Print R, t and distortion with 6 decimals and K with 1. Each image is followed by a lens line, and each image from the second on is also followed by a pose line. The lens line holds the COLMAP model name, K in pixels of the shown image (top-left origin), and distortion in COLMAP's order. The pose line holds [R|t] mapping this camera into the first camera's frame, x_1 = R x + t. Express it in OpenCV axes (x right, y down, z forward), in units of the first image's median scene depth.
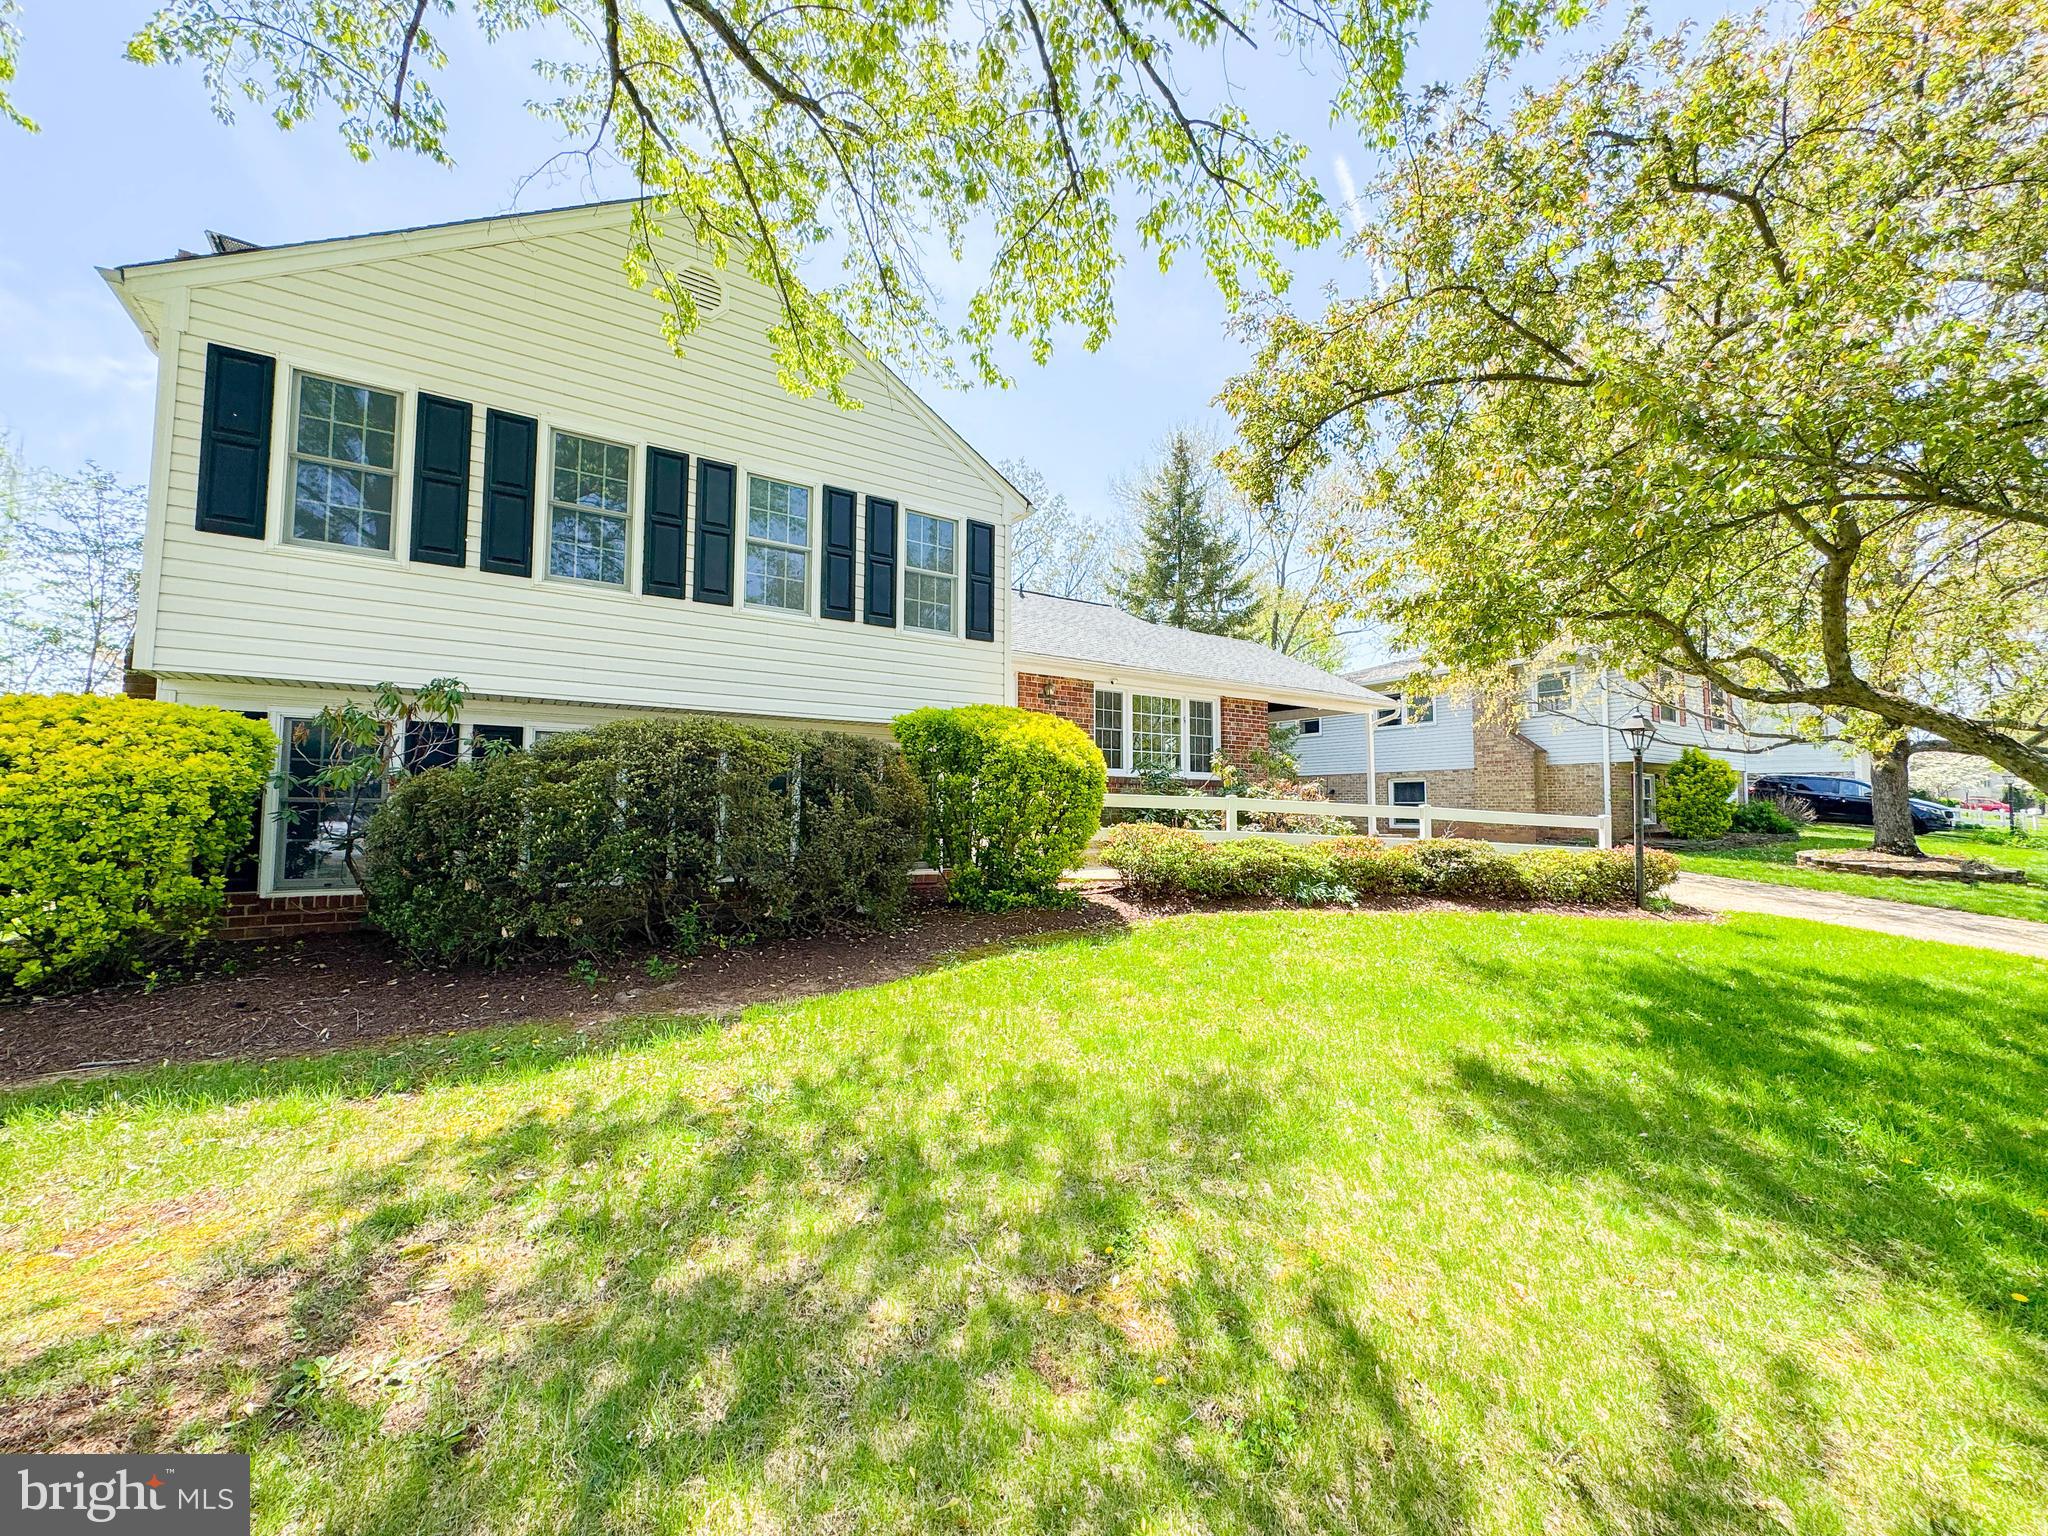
lens RADIAL K [[816.4, 0, 1024.0], [0, 816.4, 768.0], [0, 0, 1]] dist [-0.001769, -0.000206]
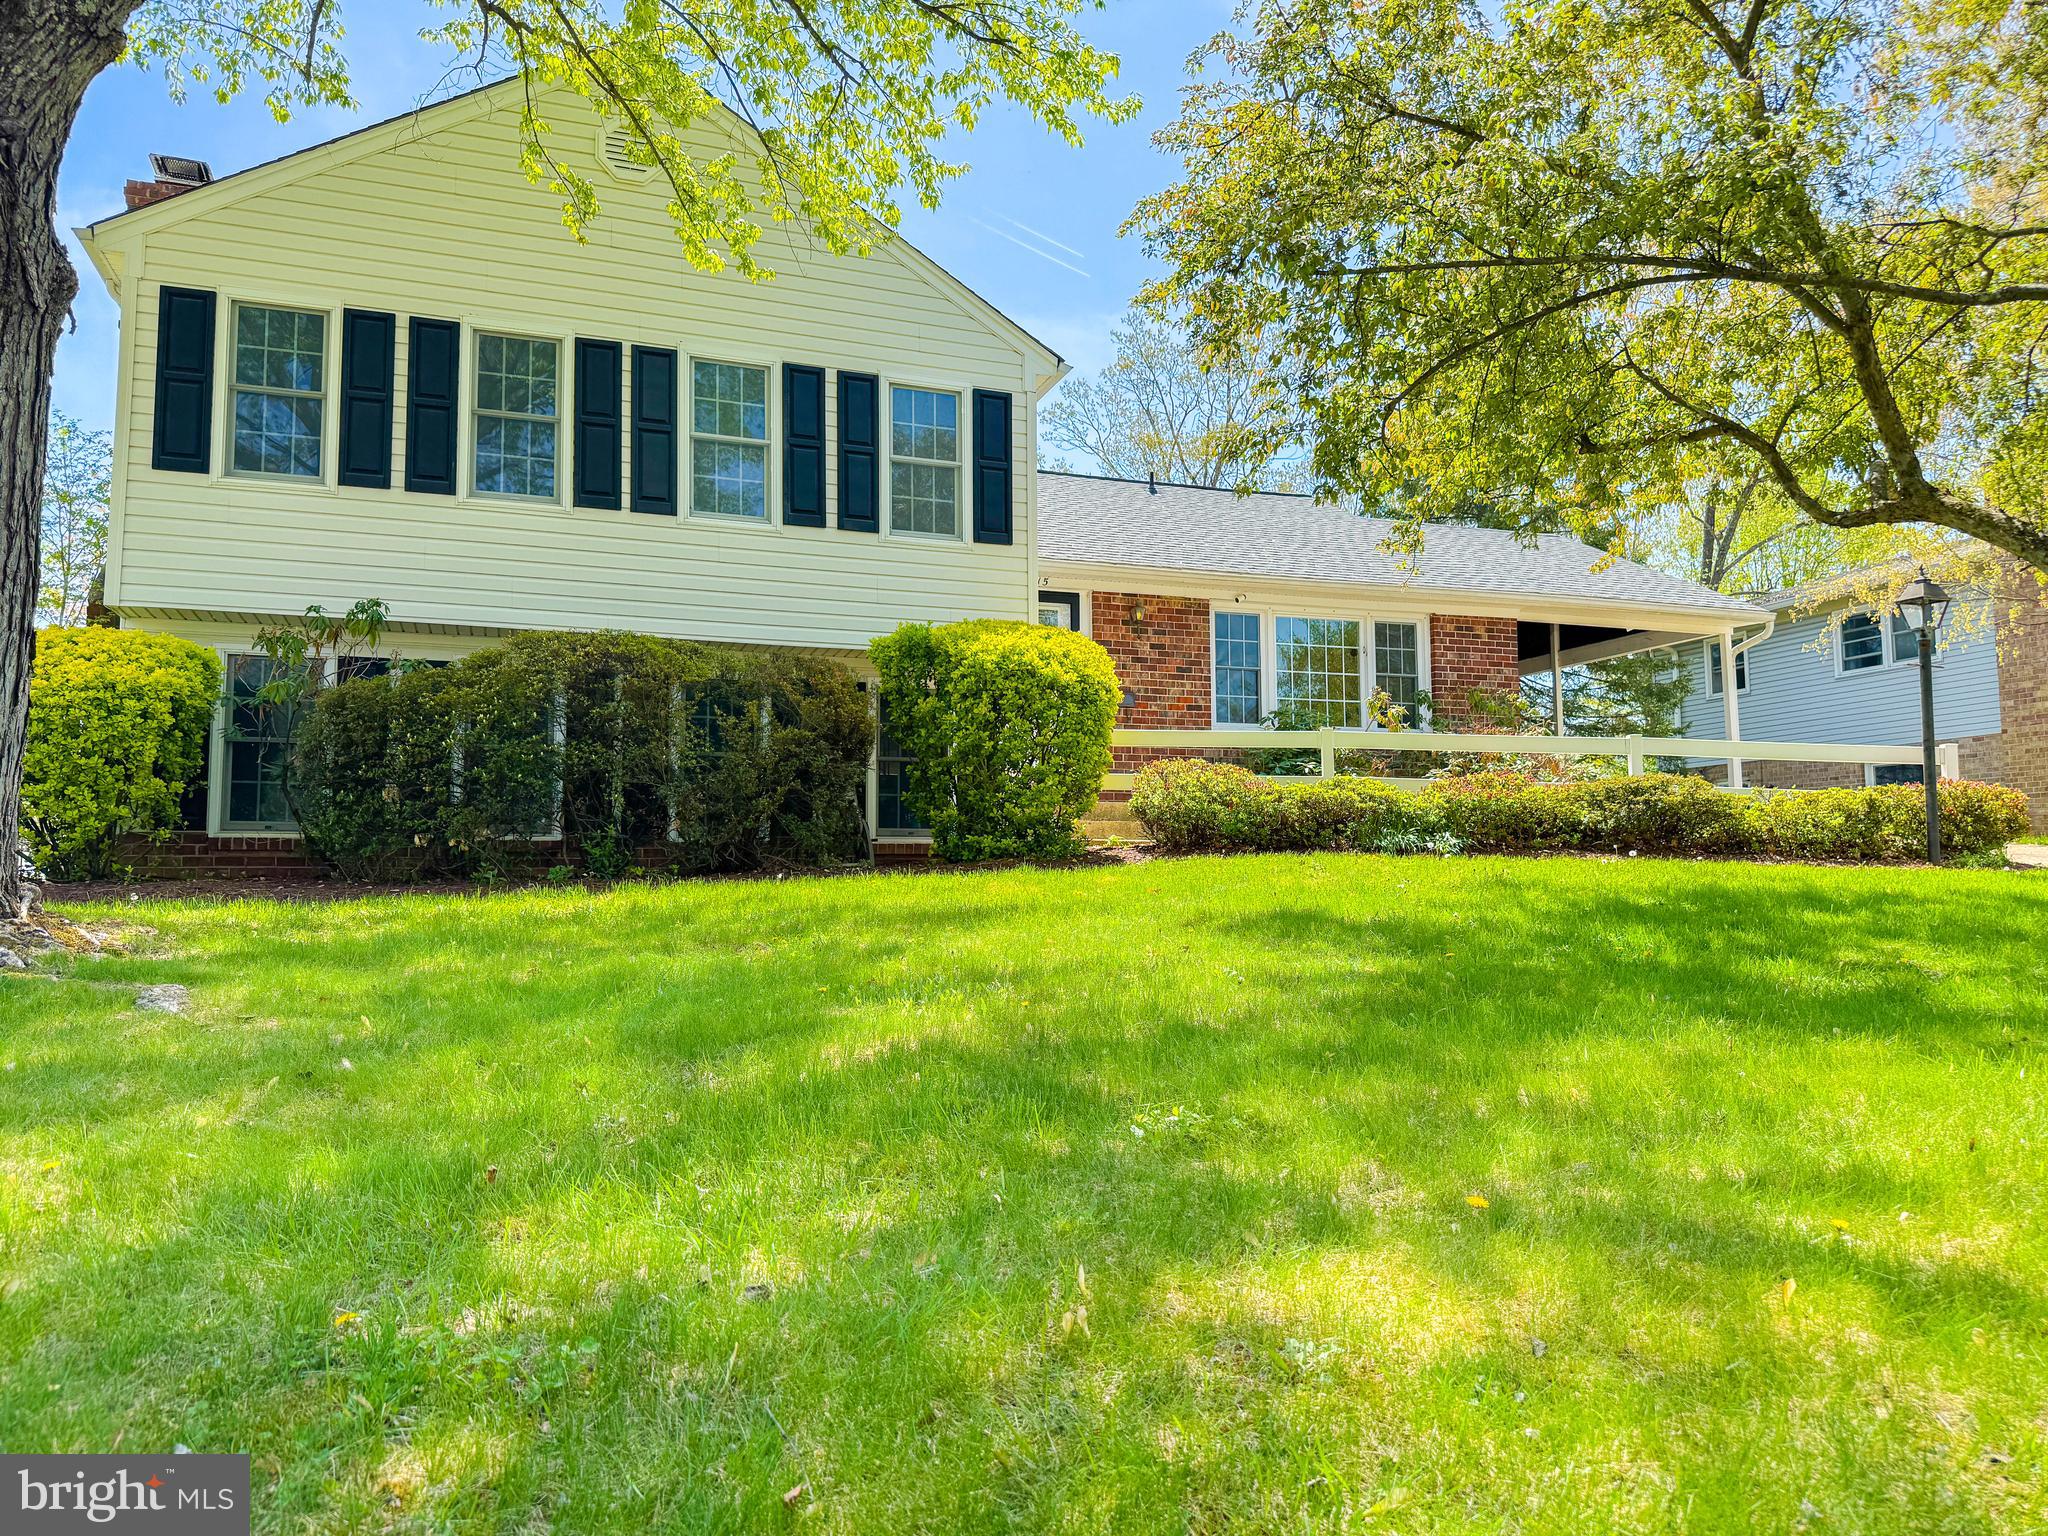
lens RADIAL K [[1432.5, 0, 1026.0], [0, 1432.5, 785.2], [0, 0, 1]] dist [0.102213, -0.130962]
pose [[0.972321, -0.029850, -0.231735, 0.398382], [0.024281, 0.999345, -0.026850, 0.155962], [0.232385, 0.020480, 0.972408, -0.447809]]
